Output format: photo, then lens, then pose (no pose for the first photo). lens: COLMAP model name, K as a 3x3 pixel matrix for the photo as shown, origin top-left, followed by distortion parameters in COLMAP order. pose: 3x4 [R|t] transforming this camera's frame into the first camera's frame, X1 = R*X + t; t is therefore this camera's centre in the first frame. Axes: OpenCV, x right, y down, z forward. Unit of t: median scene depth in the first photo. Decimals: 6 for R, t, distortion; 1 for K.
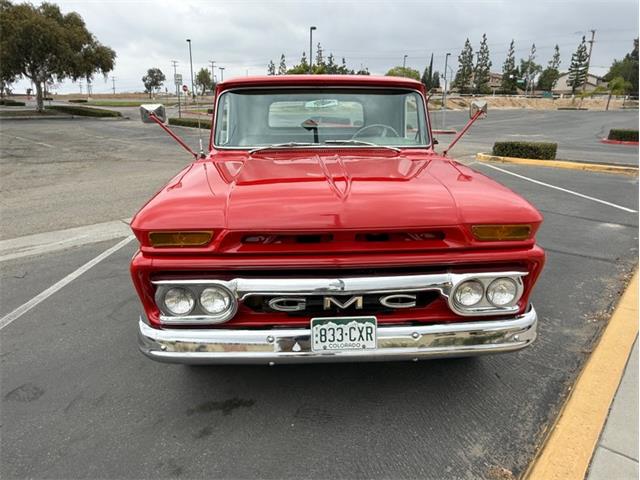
lens RADIAL K [[428.7, 0, 317.6], [0, 428.7, 241.2], [0, 0, 1]] dist [-0.002800, 0.003808]
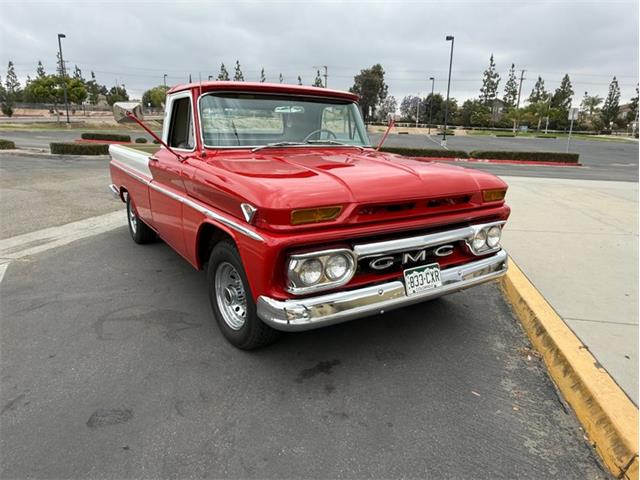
lens RADIAL K [[428.7, 0, 315.4], [0, 428.7, 241.3], [0, 0, 1]] dist [-0.002800, 0.003808]
pose [[0.867898, -0.108183, 0.484819, -0.811091], [0.129208, 0.991567, -0.010041, 0.069572], [-0.479644, 0.071357, 0.874557, 0.003392]]
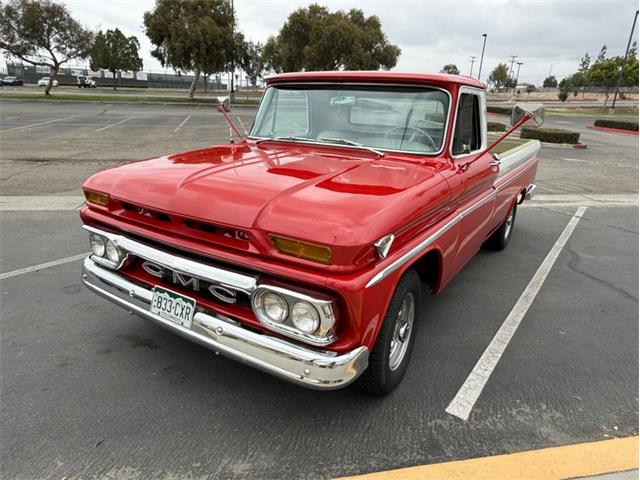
lens RADIAL K [[428.7, 0, 315.3], [0, 428.7, 240.1], [0, 0, 1]] dist [-0.002800, 0.003808]
pose [[0.806017, 0.211147, -0.552949, 0.892635], [-0.207855, 0.975681, 0.069585, -0.100275], [0.554195, 0.058846, 0.830304, 0.264364]]
